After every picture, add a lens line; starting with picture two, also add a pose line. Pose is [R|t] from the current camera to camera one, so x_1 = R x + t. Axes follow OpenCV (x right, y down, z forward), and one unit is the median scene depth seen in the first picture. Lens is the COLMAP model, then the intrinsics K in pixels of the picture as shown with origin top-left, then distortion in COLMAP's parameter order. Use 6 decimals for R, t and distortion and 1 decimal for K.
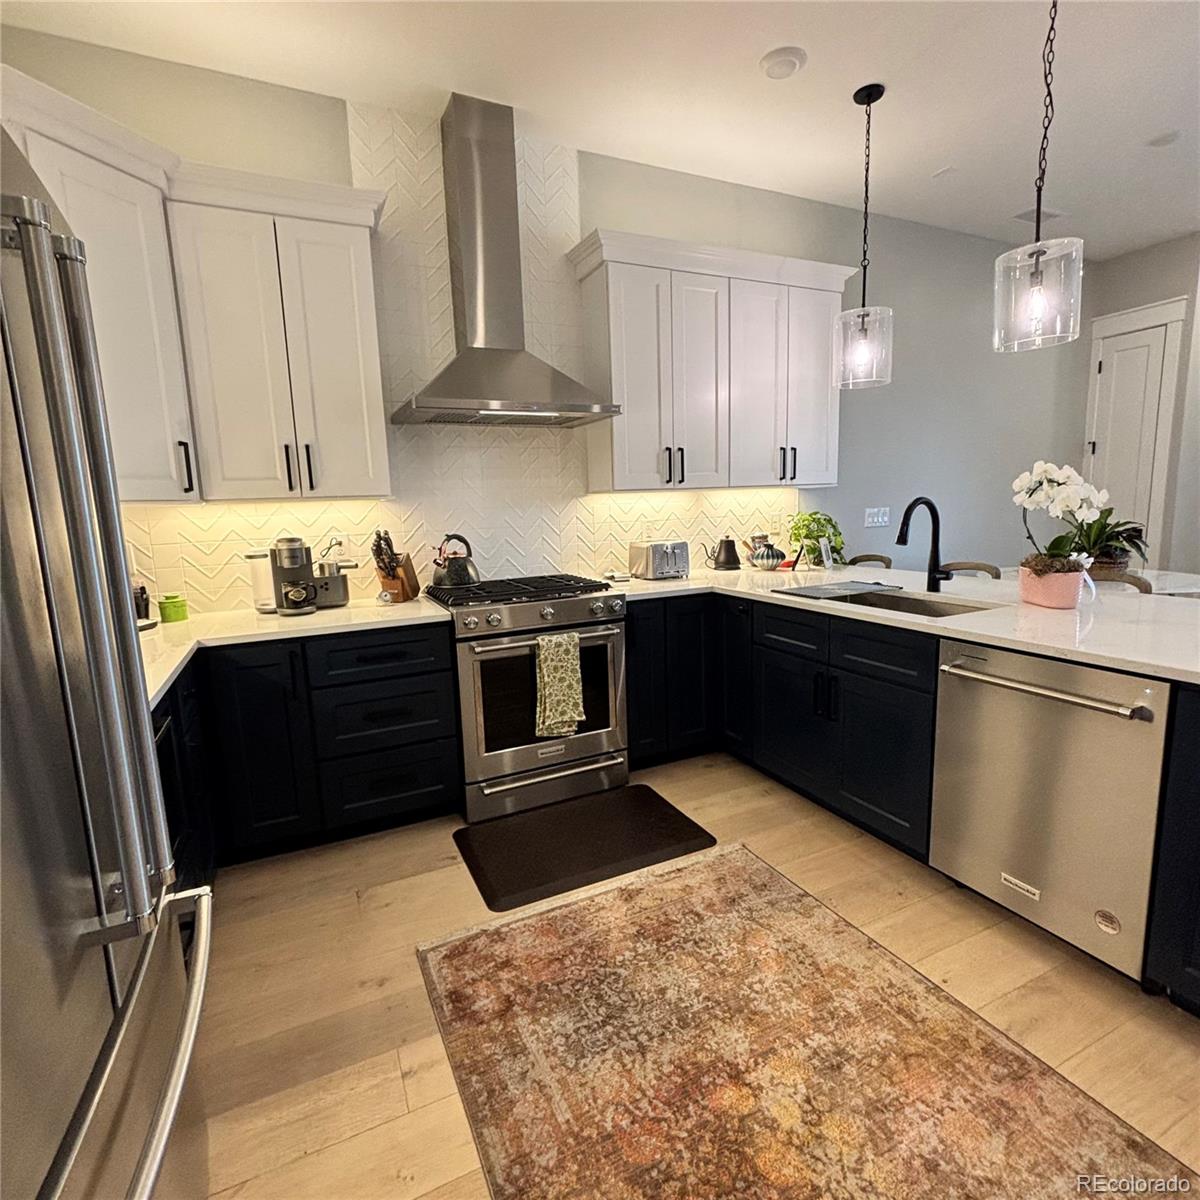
lens RADIAL K [[646.3, 0, 603.3], [0, 646.3, 597.7], [0, 0, 1]] dist [0.003207, 0.000189]
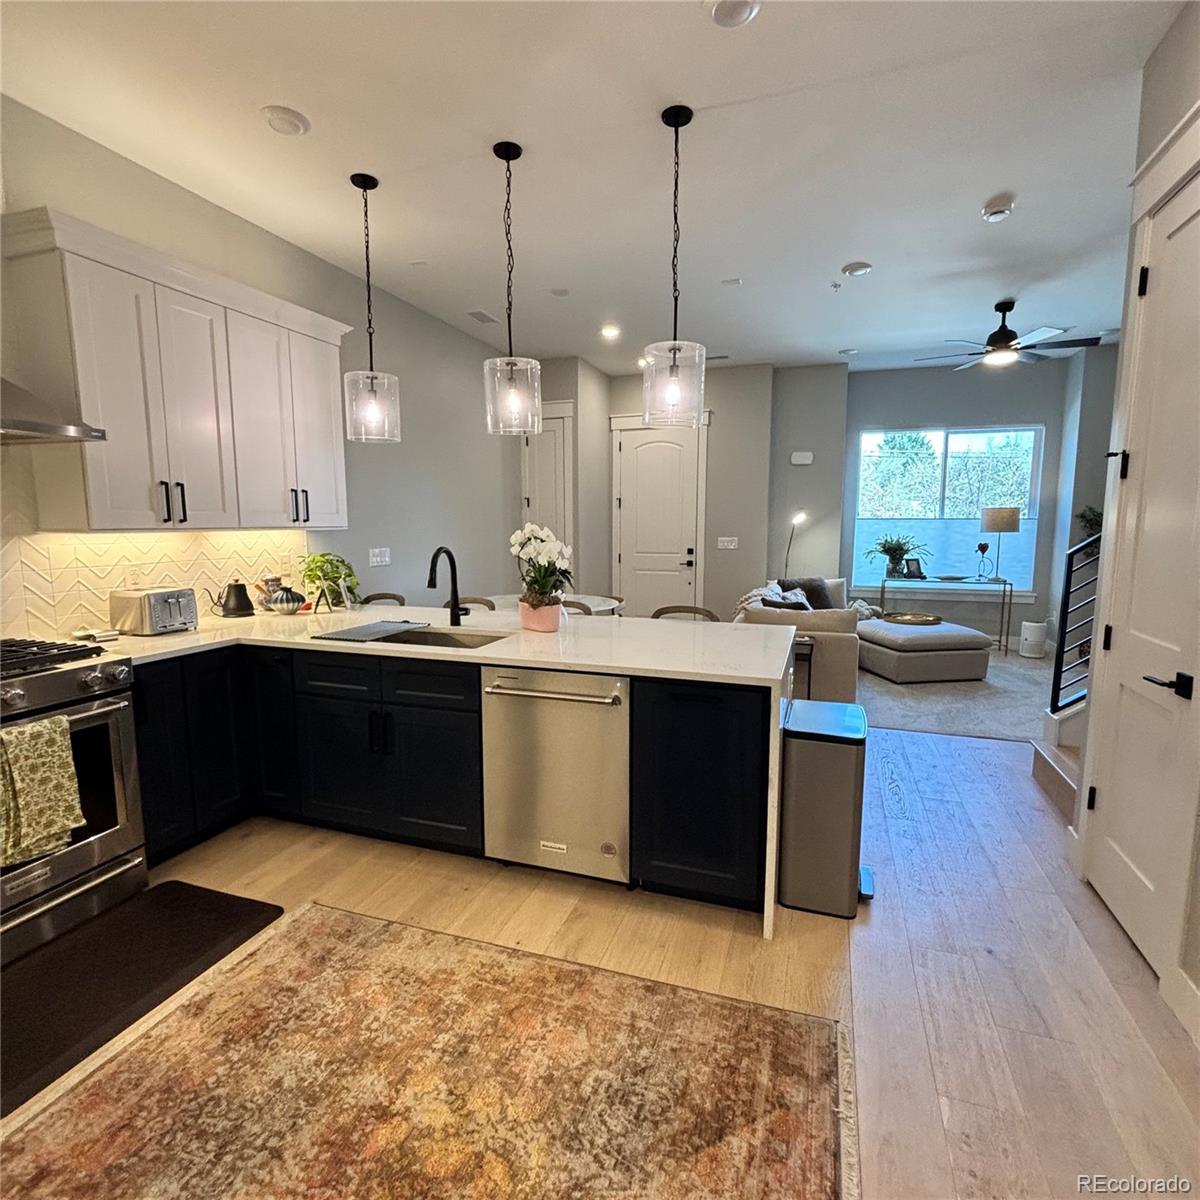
lens RADIAL K [[646.3, 0, 600.5], [0, 646.3, 597.4], [0, 0, 1]] dist [0.003207, 0.000189]
pose [[0.703682, -0.052028, 0.708607, -0.144153], [0.082705, 0.996534, -0.008962, -0.029663], [-0.705685, 0.064912, 0.705546, -0.020938]]
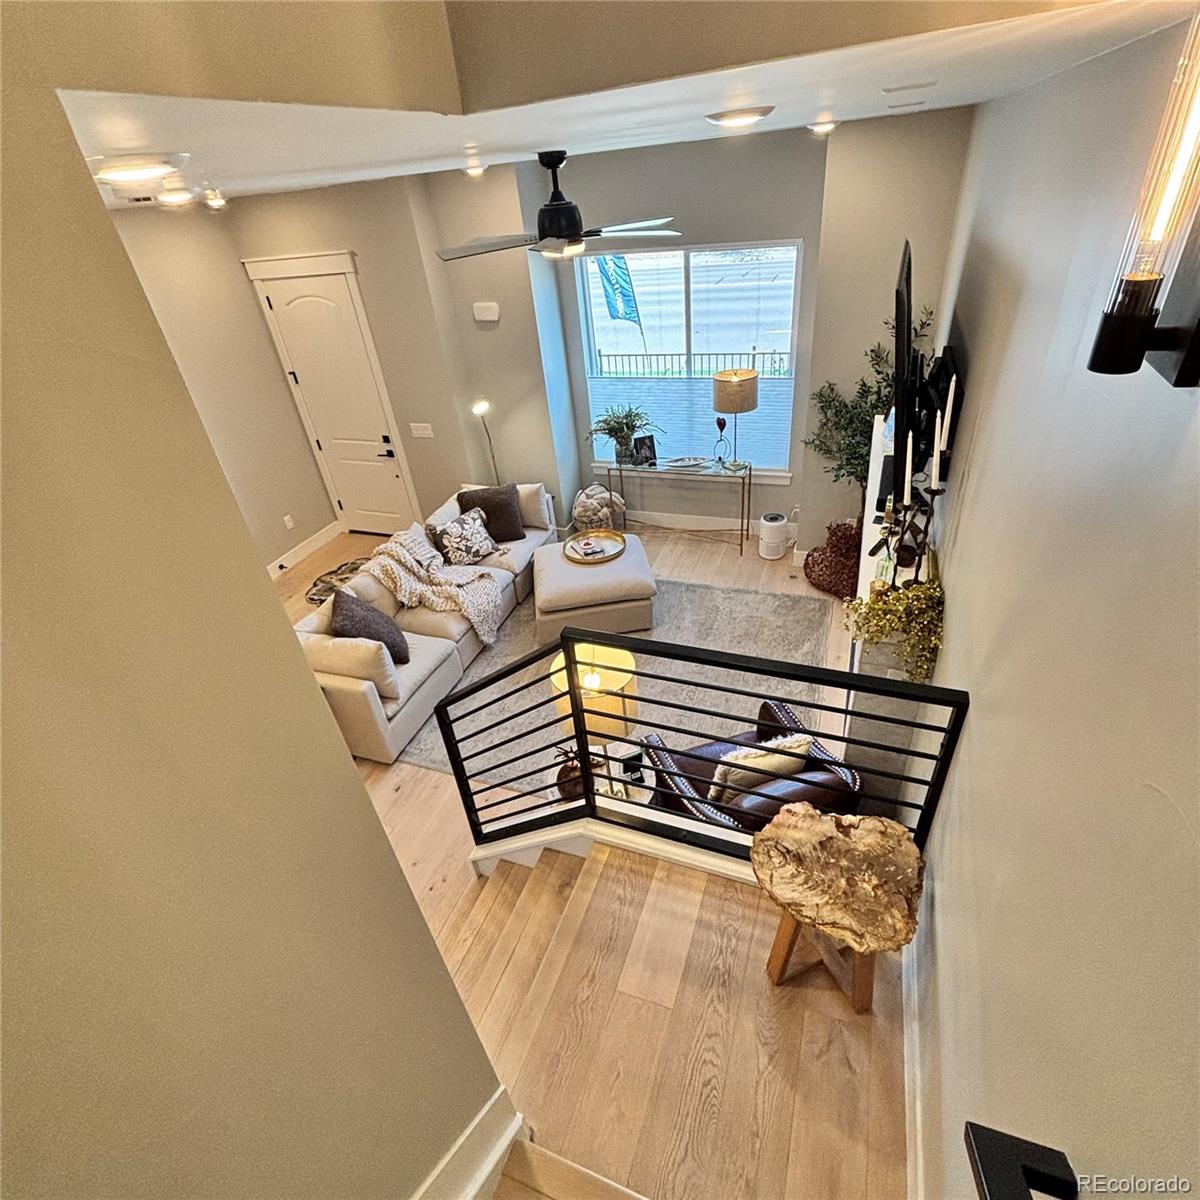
lens RADIAL K [[646.3, 0, 602.6], [0, 646.3, 595.6], [0, 0, 1]] dist [0.003207, 0.000189]
pose [[0.721437, -0.413325, 0.555599, 1.195618], [0.173876, 0.884751, 0.432414, -0.596476], [-0.670295, -0.215354, 0.710160, -0.594288]]
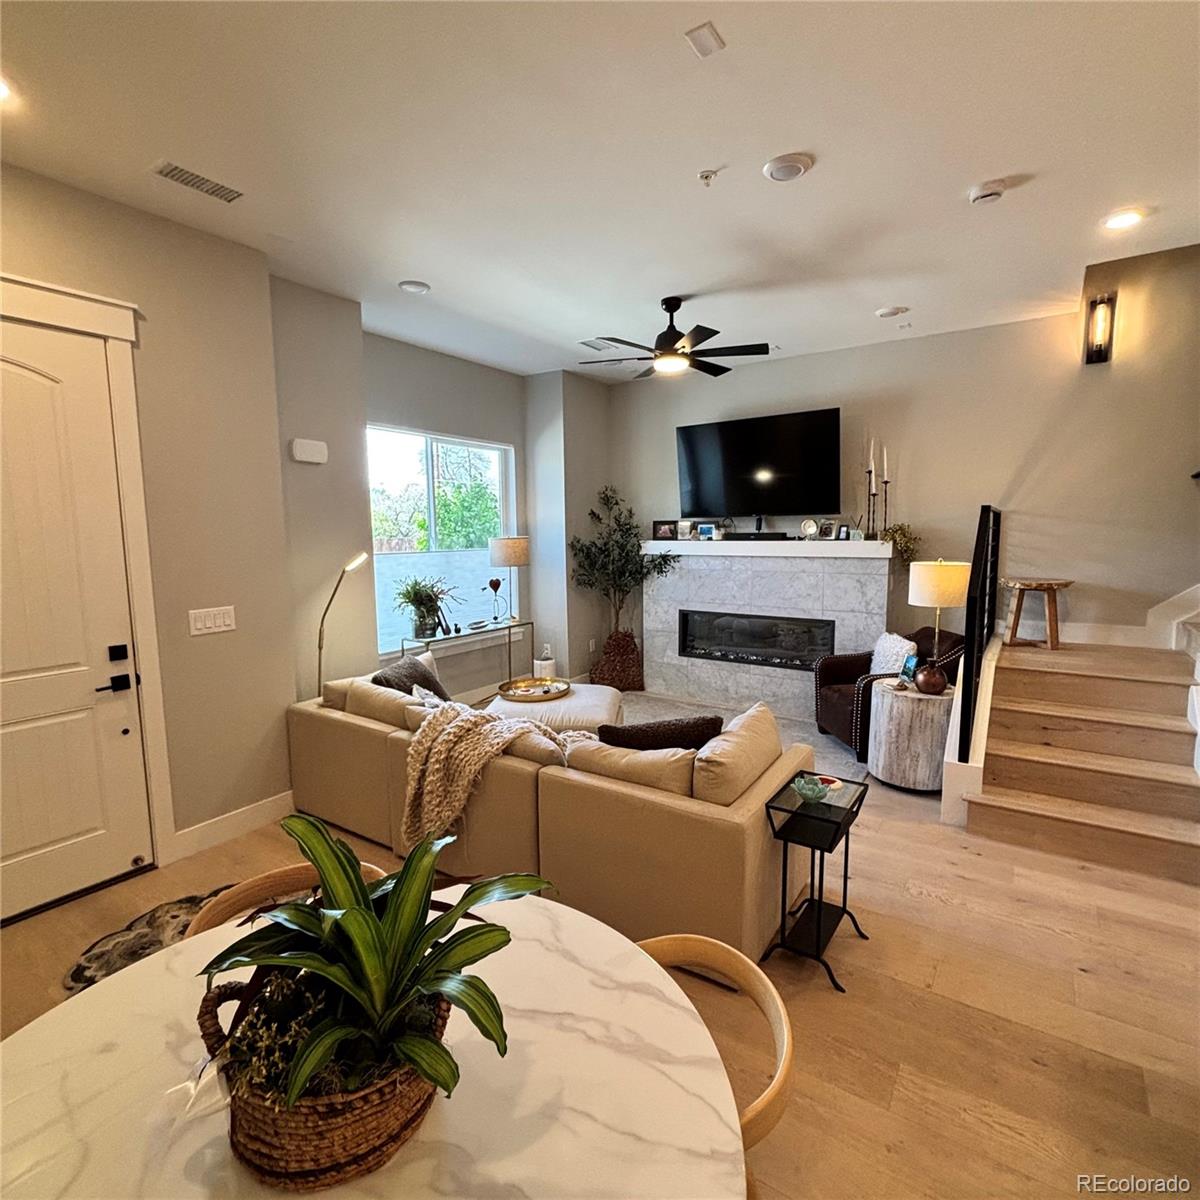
lens RADIAL K [[646.3, 0, 603.2], [0, 646.3, 608.3], [0, 0, 1]] dist [0.003207, 0.000189]
pose [[-0.505539, -0.069559, 0.859995, 0.743792], [0.152140, 0.973940, 0.168209, -0.362901], [-0.849284, 0.215876, -0.481782, 1.495632]]
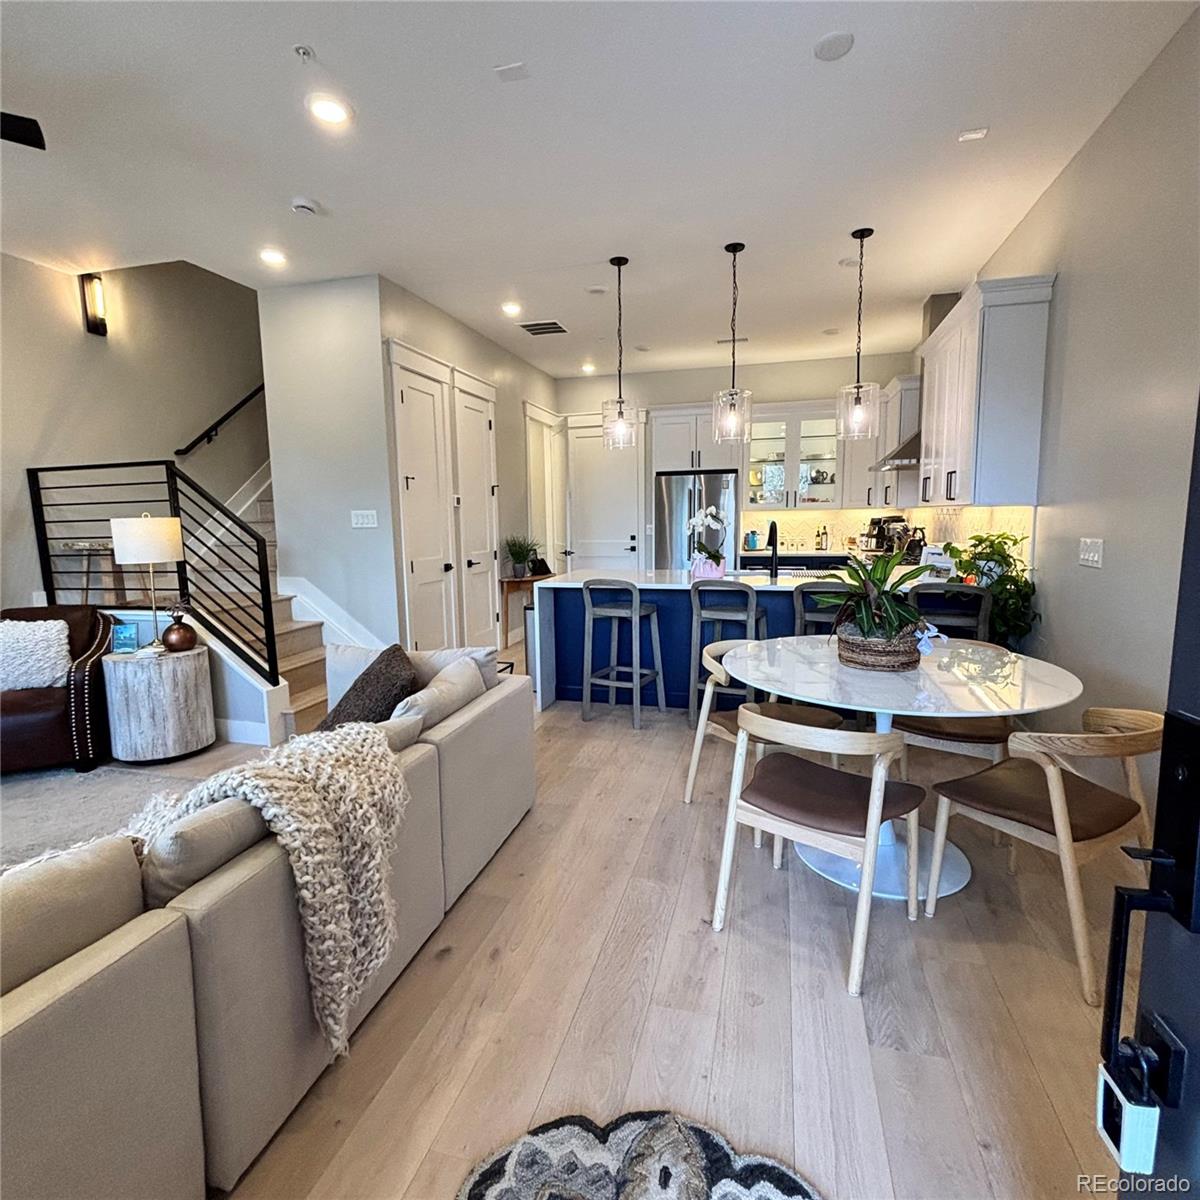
lens RADIAL K [[646.3, 0, 603.7], [0, 646.3, 609.6], [0, 0, 1]] dist [0.003207, 0.000189]
pose [[-0.650903, 0.150423, -0.744109, 2.118703], [-0.084785, 0.959637, 0.268158, -0.374149], [0.754412, 0.237634, -0.611877, 1.791501]]
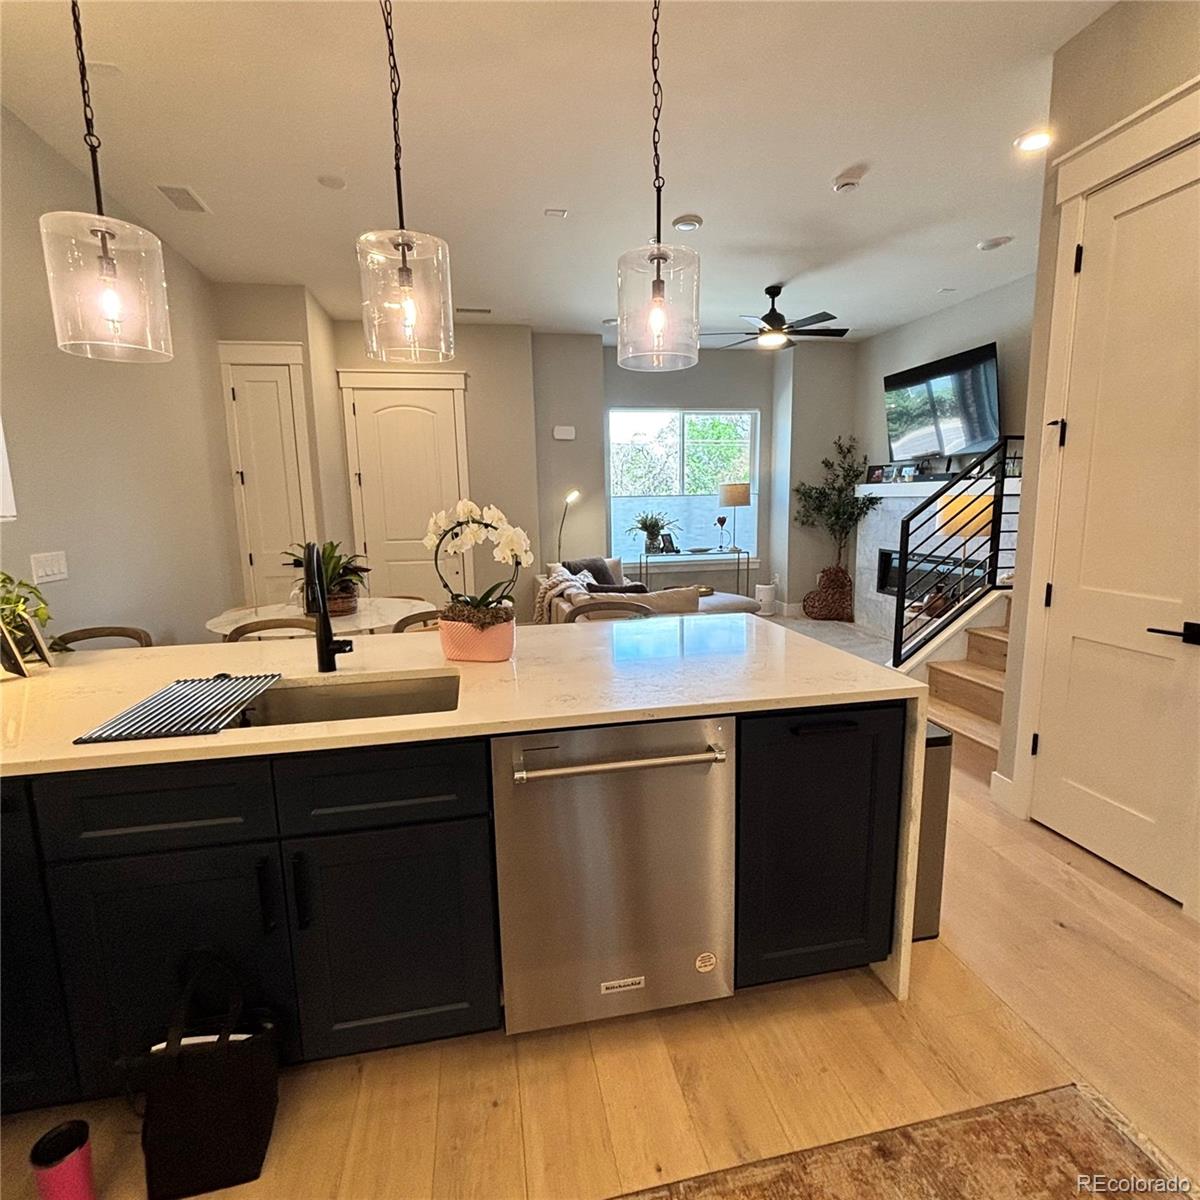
lens RADIAL K [[646.3, 0, 597.9], [0, 646.3, 600.5], [0, 0, 1]] dist [0.003207, 0.000189]
pose [[0.248298, -0.122838, 0.960864, -0.108120], [0.154707, 0.984224, 0.085846, -0.109347], [-0.956250, 0.127337, 0.263385, 0.543205]]
